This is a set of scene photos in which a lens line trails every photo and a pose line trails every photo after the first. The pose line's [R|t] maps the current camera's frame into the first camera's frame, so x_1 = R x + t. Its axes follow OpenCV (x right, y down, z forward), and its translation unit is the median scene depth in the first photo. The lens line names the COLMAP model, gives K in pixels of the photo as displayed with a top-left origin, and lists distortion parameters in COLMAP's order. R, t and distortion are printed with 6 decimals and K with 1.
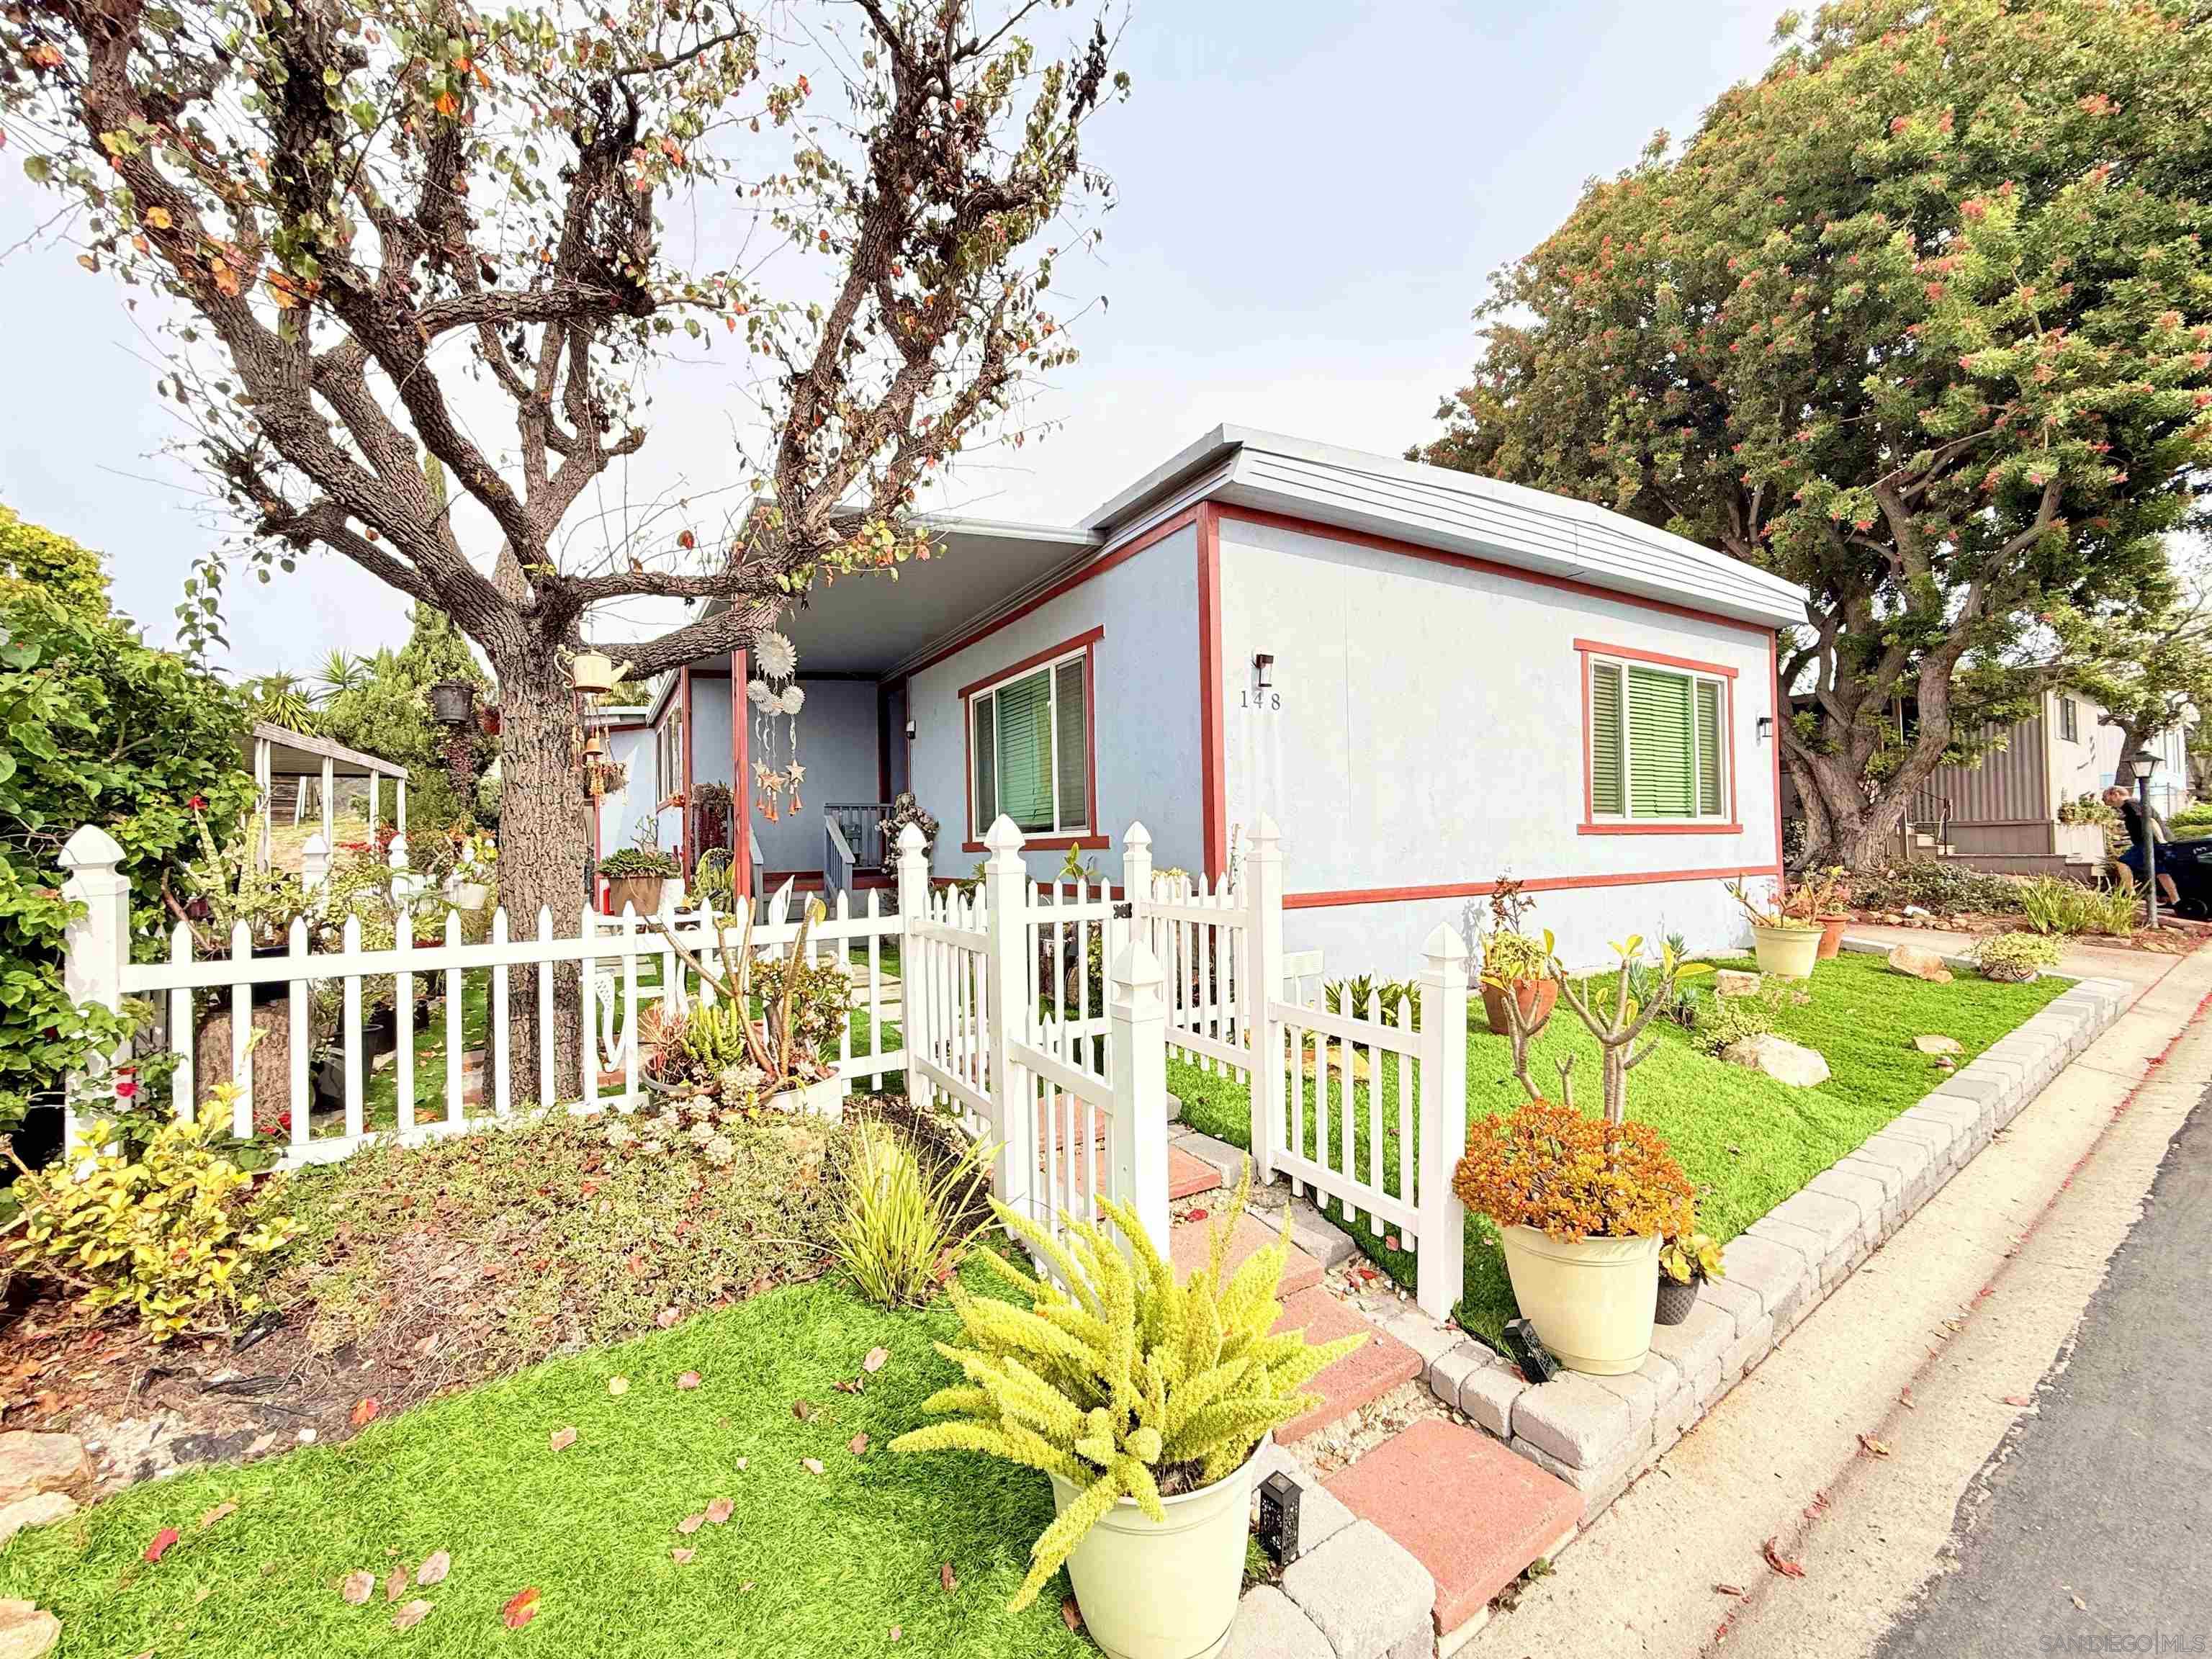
lens RADIAL K [[879.3, 0, 1103.1], [0, 879.3, 832.7], [0, 0, 1]] dist [-0.000597, 0.000113]
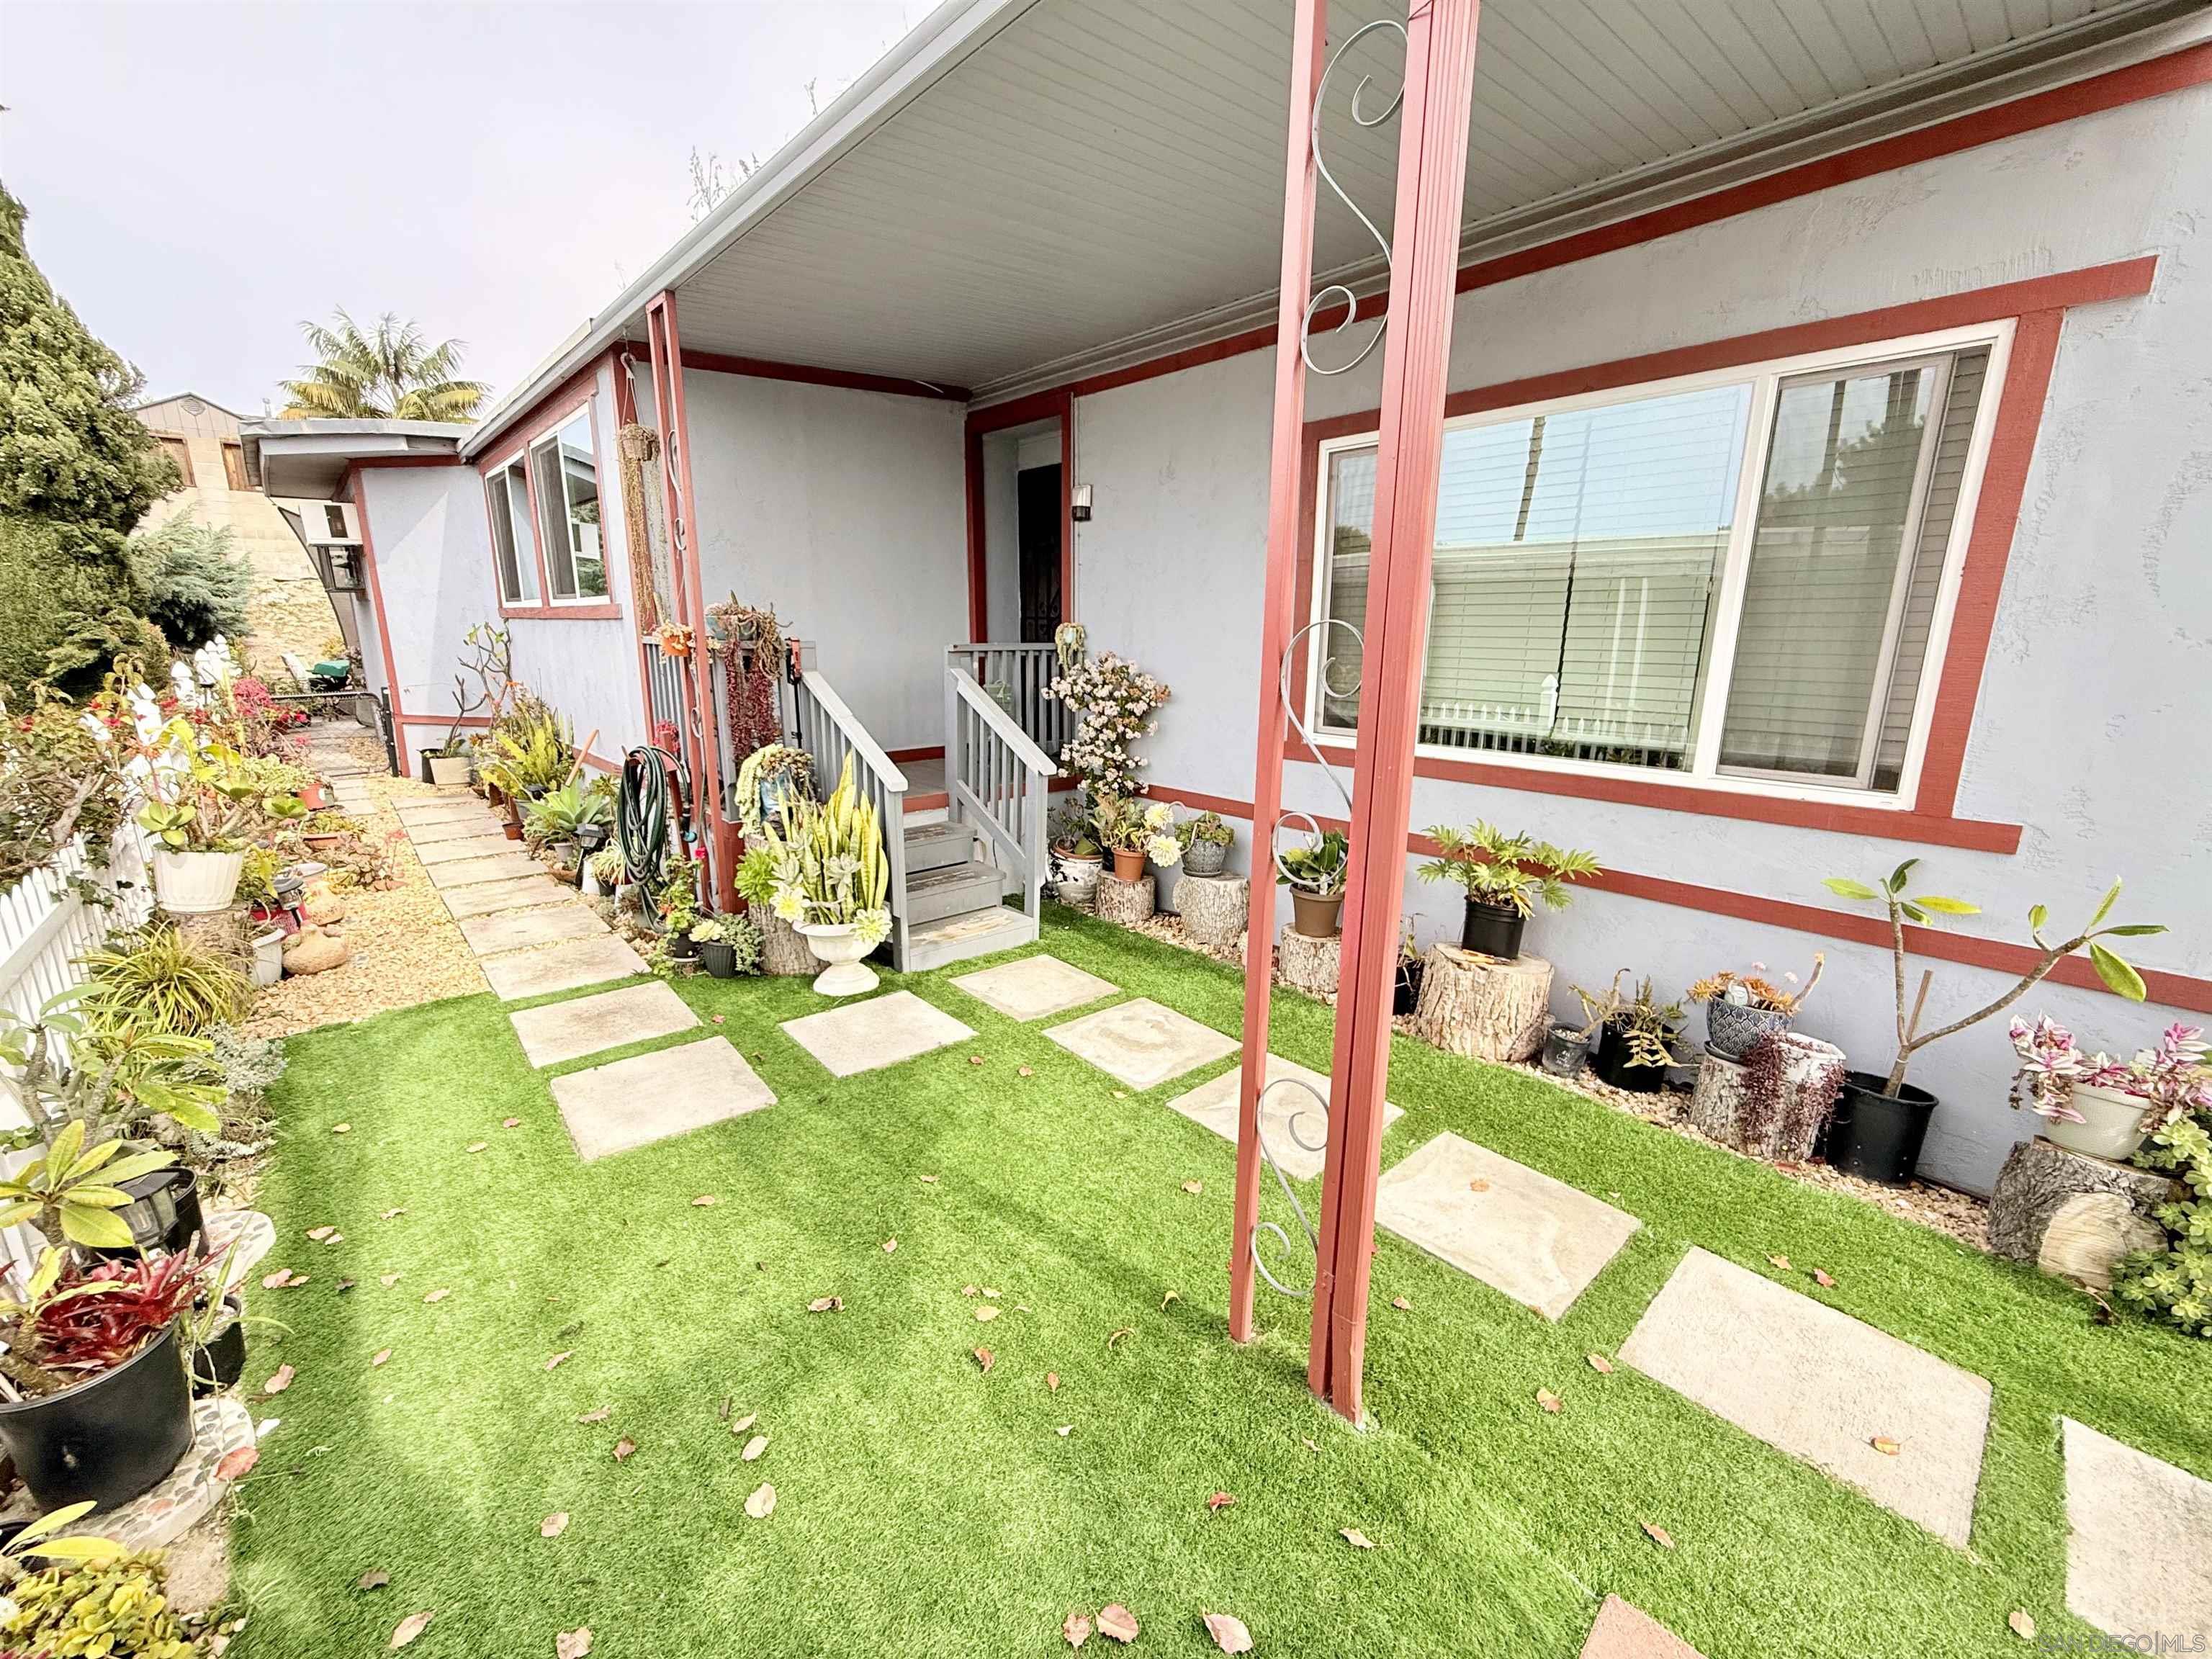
lens RADIAL K [[885.0, 0, 1104.4], [0, 885.0, 831.2], [0, 0, 1]] dist [0.000174, 0.000143]
pose [[0.979092, -0.017294, 0.202679, -0.452481], [-0.031474, 0.971500, 0.234939, -0.070570], [-0.200966, -0.236406, 0.950644, 0.616073]]
